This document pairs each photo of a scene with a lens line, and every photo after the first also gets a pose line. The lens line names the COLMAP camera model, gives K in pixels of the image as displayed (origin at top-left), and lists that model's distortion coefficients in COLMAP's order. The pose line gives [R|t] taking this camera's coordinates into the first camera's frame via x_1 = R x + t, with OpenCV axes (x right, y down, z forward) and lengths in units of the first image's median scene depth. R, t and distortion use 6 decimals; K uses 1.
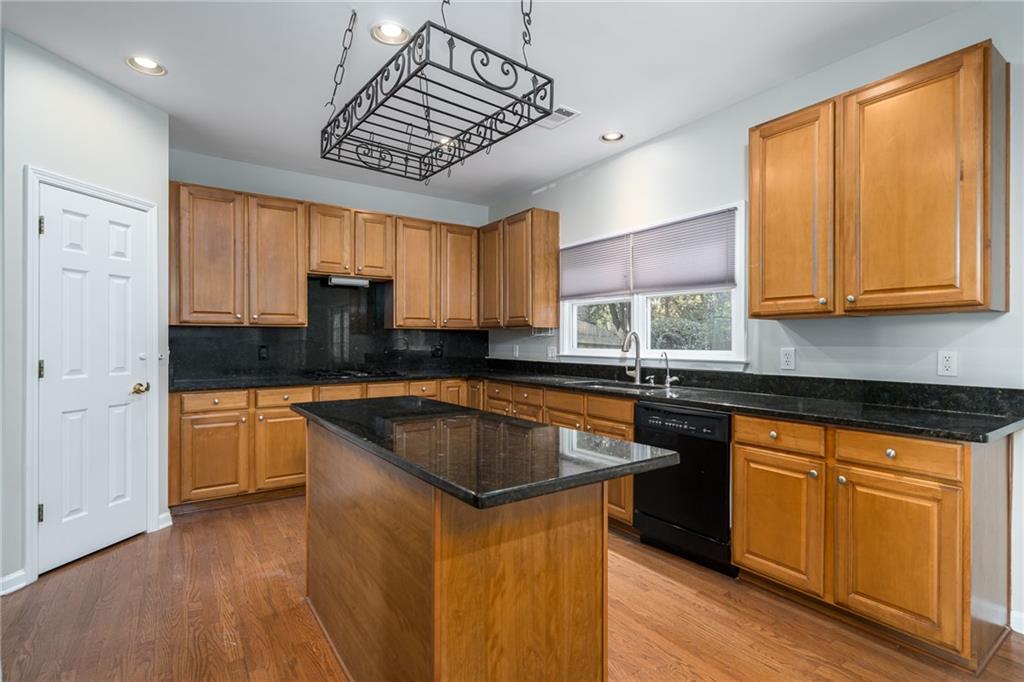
lens RADIAL K [[496.2, 0, 508.9], [0, 496.2, 338.4], [0, 0, 1]] dist [0.003170, 0.003514]
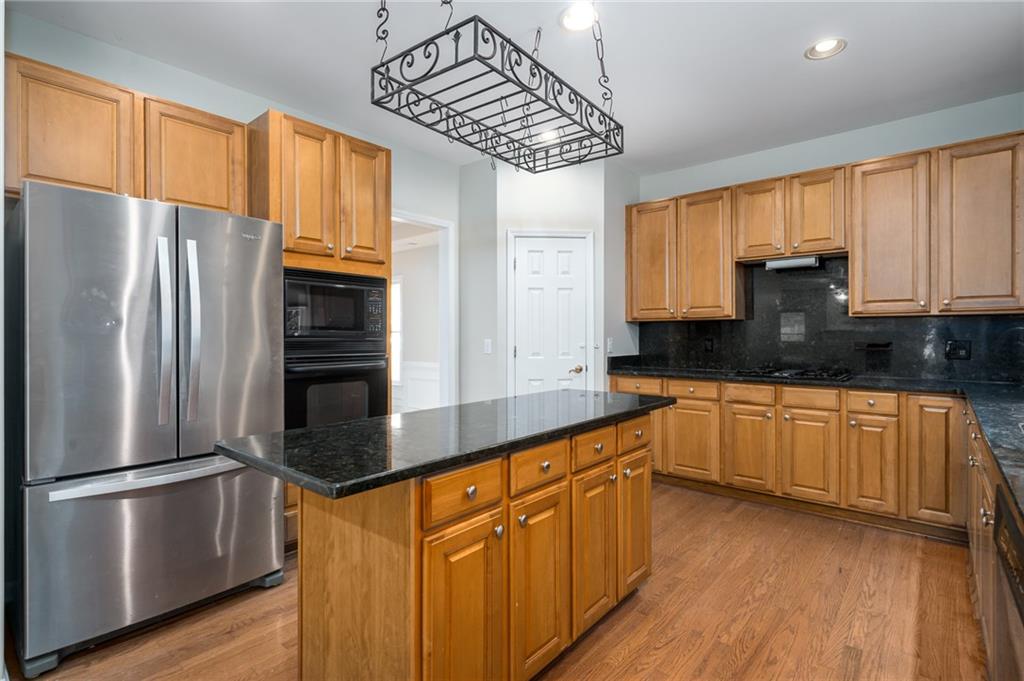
lens RADIAL K [[496.2, 0, 529.1], [0, 496.2, 334.3], [0, 0, 1]] dist [0.003170, 0.003514]
pose [[0.271288, -0.007395, -0.962470, 0.392321], [0.003392, 0.999972, -0.006727, 0.010740], [0.962492, -0.001440, 0.271305, 0.375582]]
